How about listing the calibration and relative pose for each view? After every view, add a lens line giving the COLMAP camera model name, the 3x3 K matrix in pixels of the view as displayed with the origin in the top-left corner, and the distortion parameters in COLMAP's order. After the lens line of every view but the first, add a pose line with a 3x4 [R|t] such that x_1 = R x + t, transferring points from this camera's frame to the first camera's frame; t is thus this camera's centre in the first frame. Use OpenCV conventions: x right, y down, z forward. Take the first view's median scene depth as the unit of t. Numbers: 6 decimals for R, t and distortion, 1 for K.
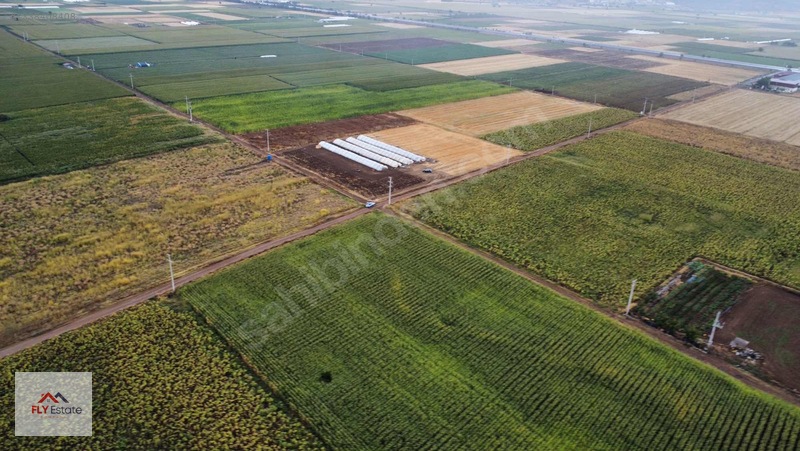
lens RADIAL K [[581.8, 0, 397.6], [0, 581.8, 229.7], [0, 0, 1]] dist [-0.021346, -0.017133]
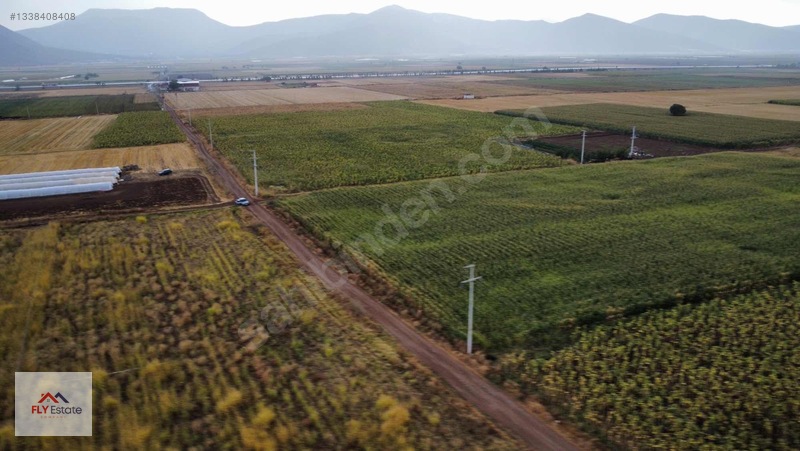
lens RADIAL K [[581.8, 0, 397.2], [0, 581.8, 221.9], [0, 0, 1]] dist [-0.021346, -0.017133]
pose [[0.339071, -0.300756, 0.891390, -0.573170], [0.406537, 0.901325, 0.149467, -0.051334], [-0.848385, 0.311703, 0.427882, 0.628779]]
